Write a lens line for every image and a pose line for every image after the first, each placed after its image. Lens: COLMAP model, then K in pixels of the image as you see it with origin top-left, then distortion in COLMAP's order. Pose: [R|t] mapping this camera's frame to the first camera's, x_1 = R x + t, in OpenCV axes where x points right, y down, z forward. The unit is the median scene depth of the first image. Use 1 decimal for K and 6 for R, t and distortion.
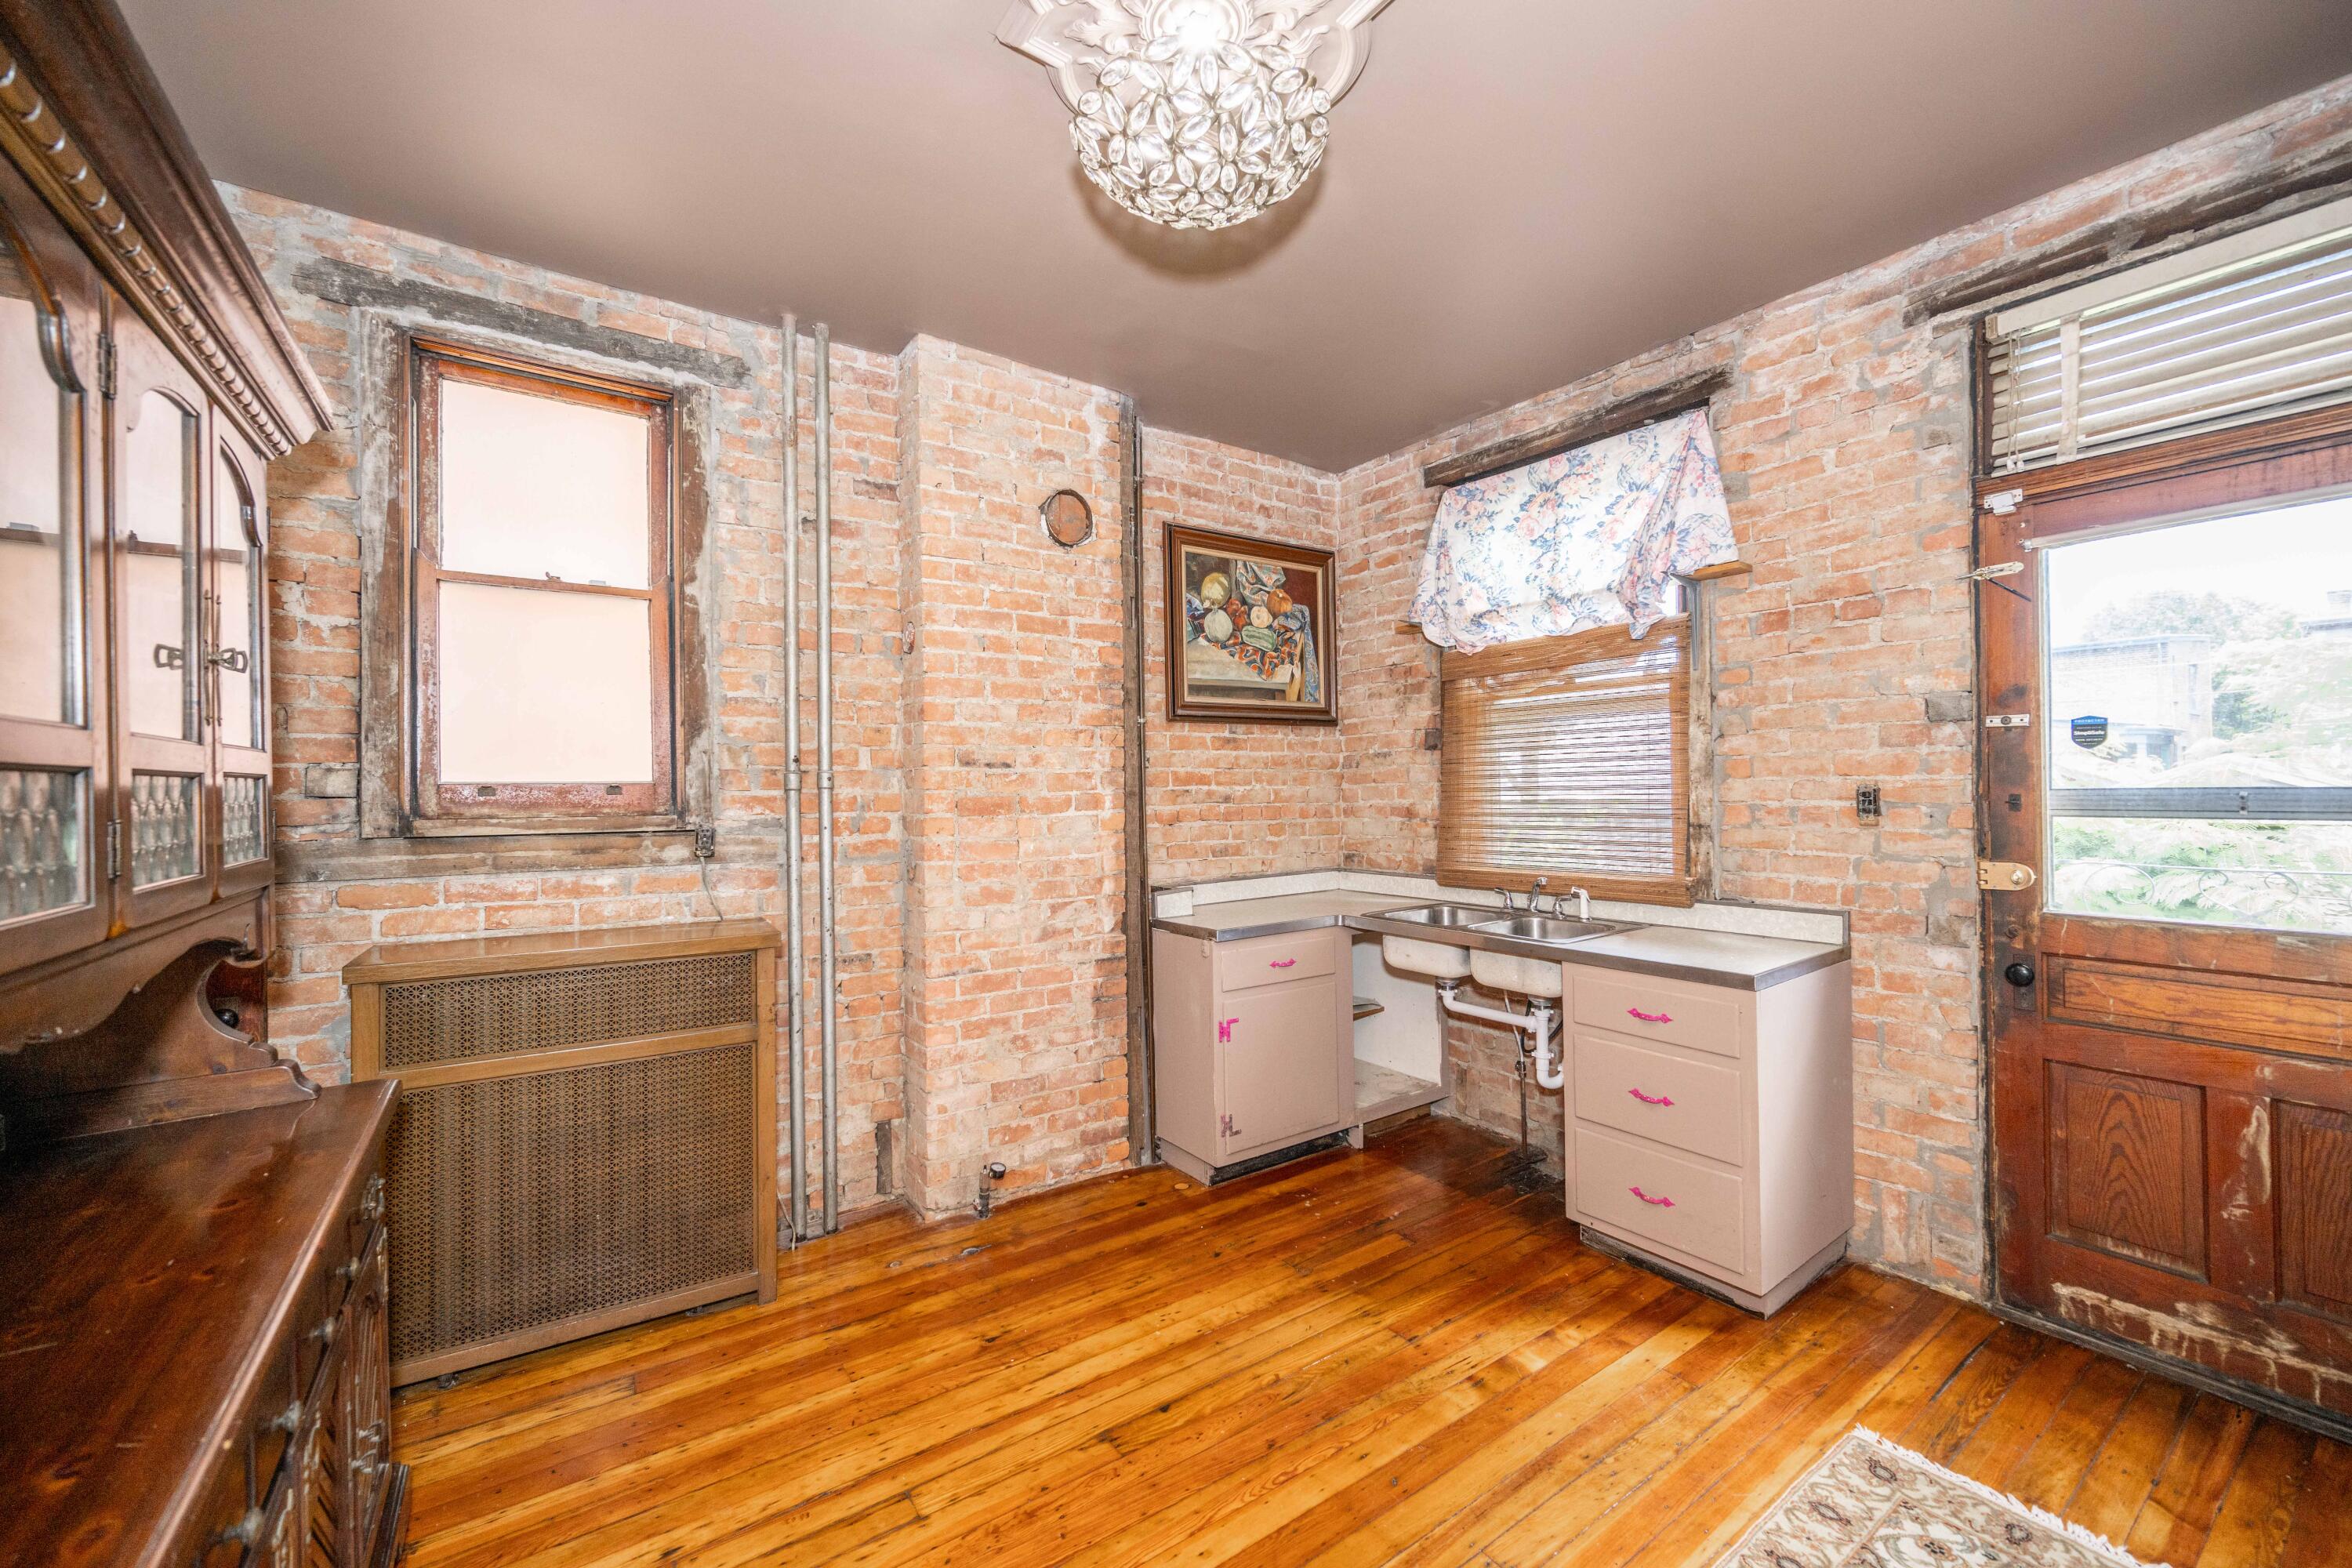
lens RADIAL K [[877.1, 0, 1176.0], [0, 877.1, 784.0], [0, 0, 1]] dist [-0.000747, -0.000112]
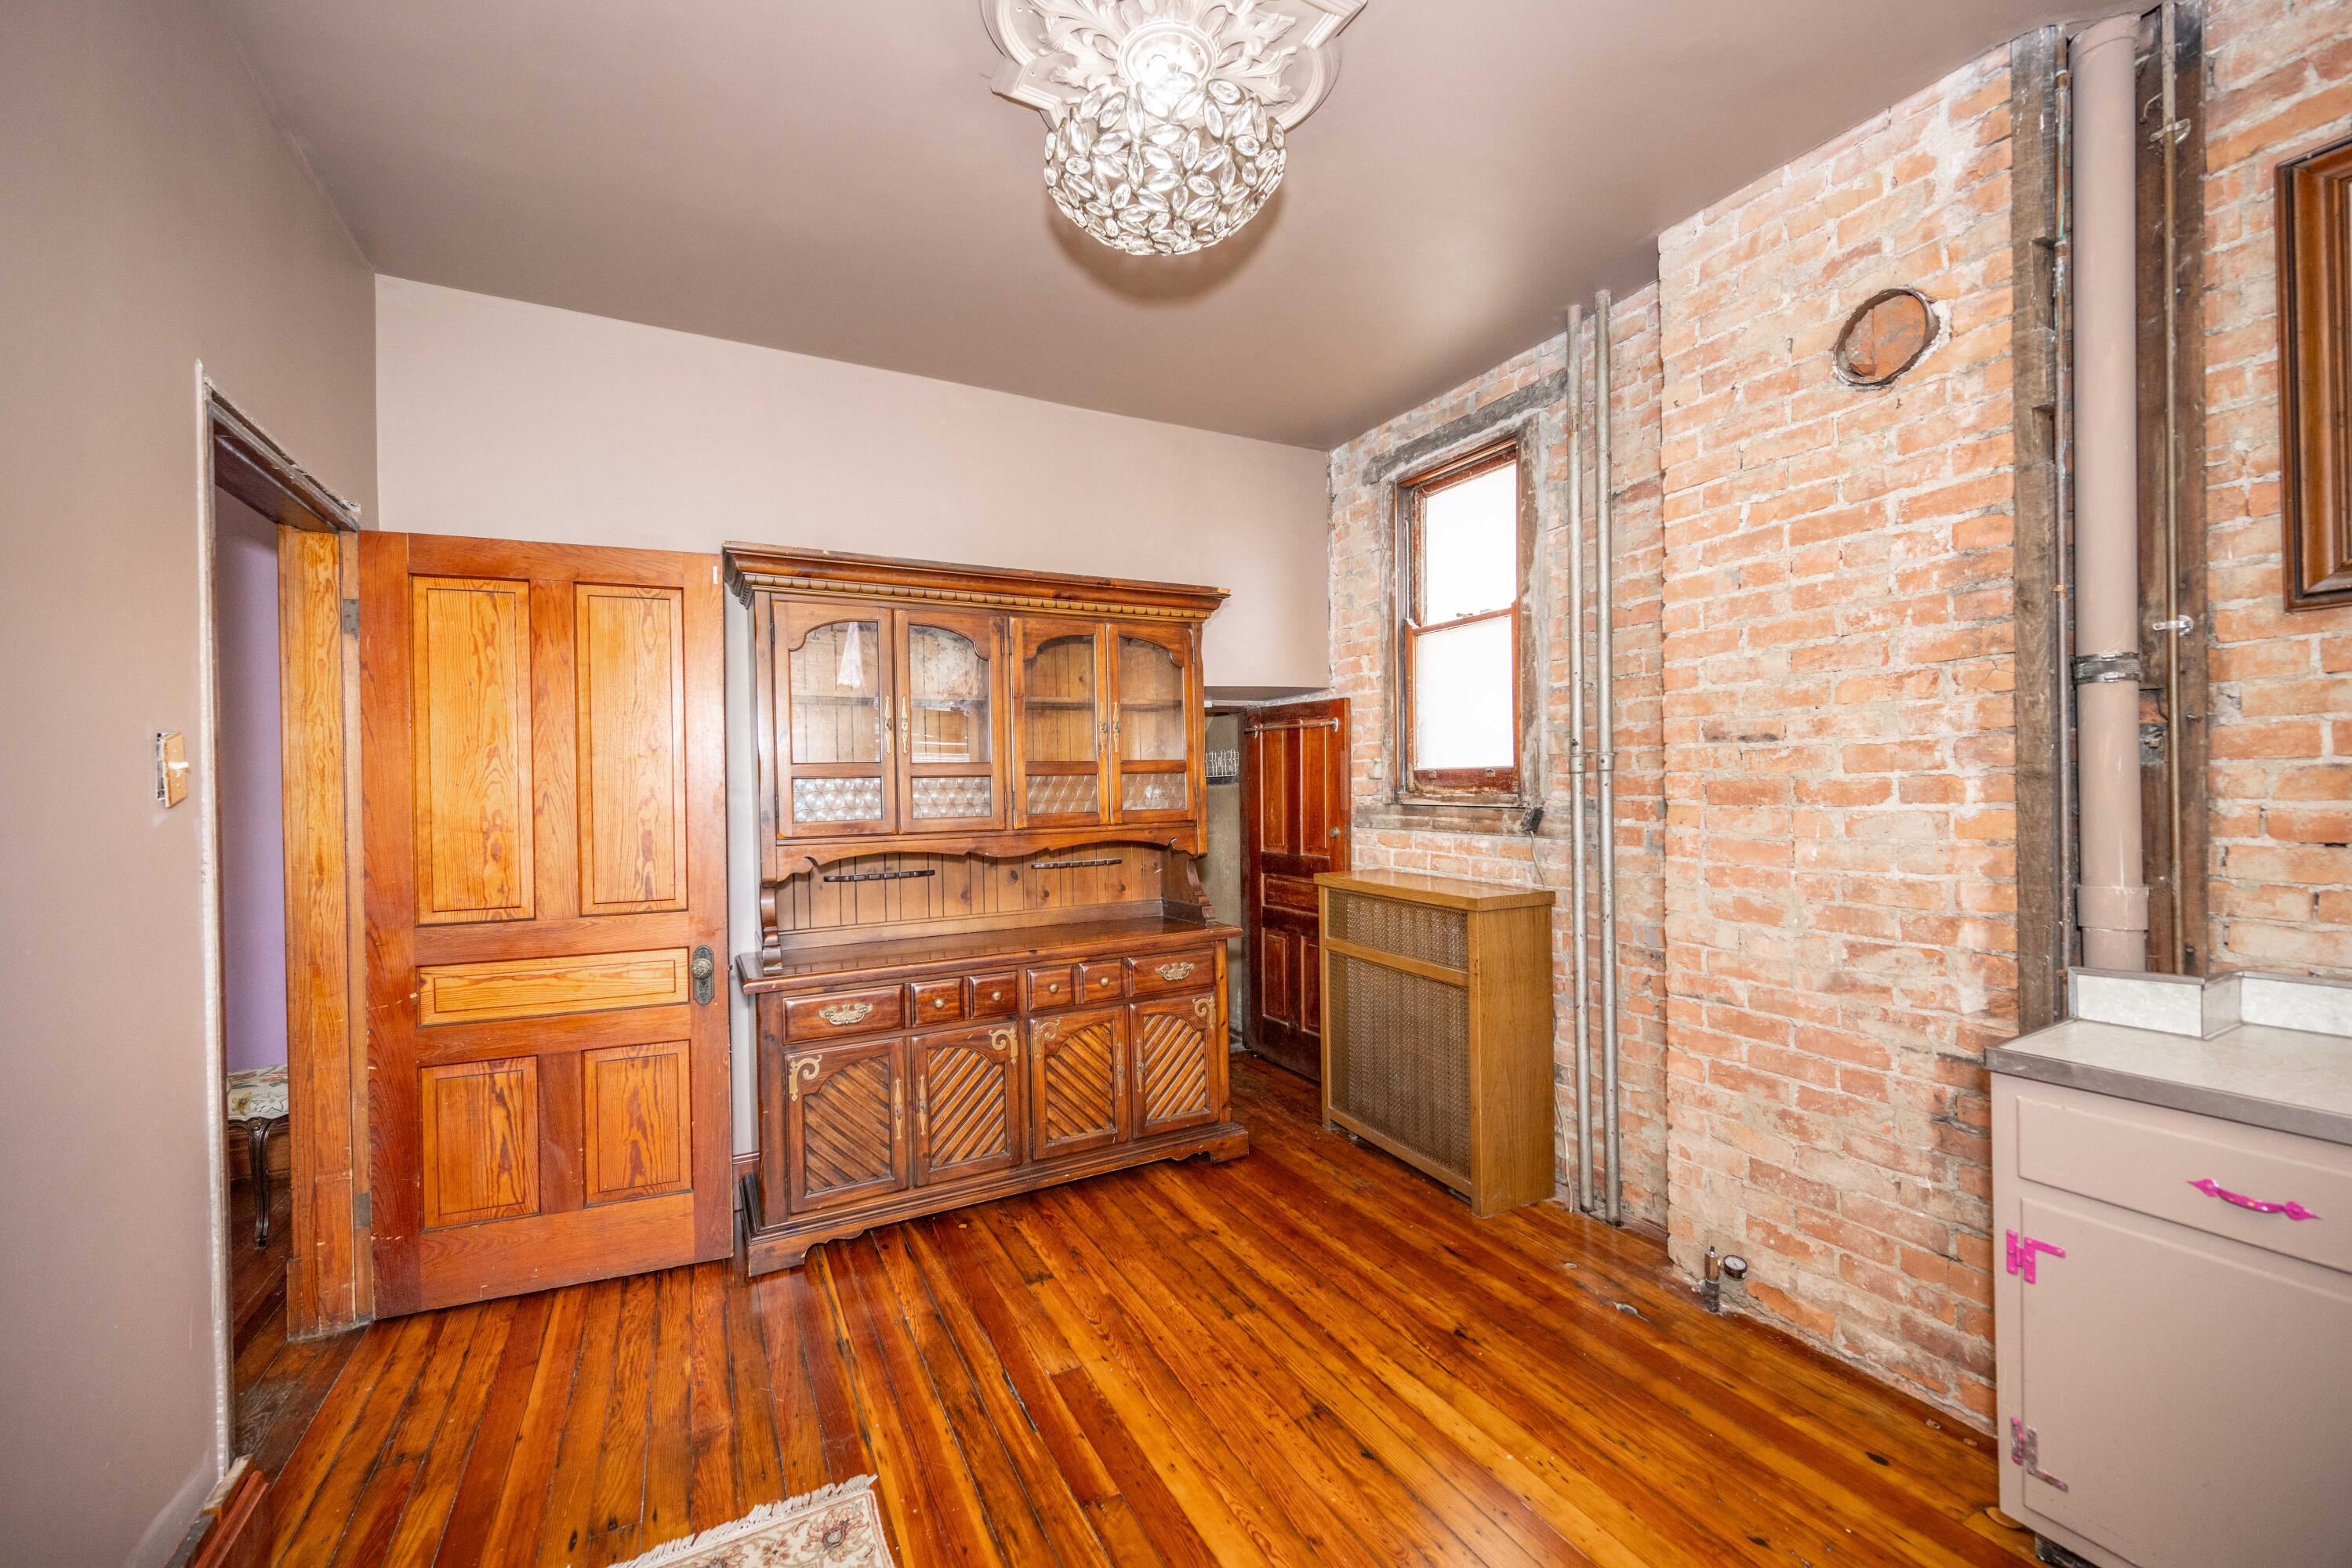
lens RADIAL K [[877.1, 0, 1176.0], [0, 877.1, 784.0], [0, 0, 1]] dist [-0.000747, -0.000112]
pose [[-0.071778, 0.013330, -0.997332, 0.584667], [0.023633, 0.999653, 0.011660, -0.002633], [0.997141, -0.022733, -0.072068, 0.569641]]
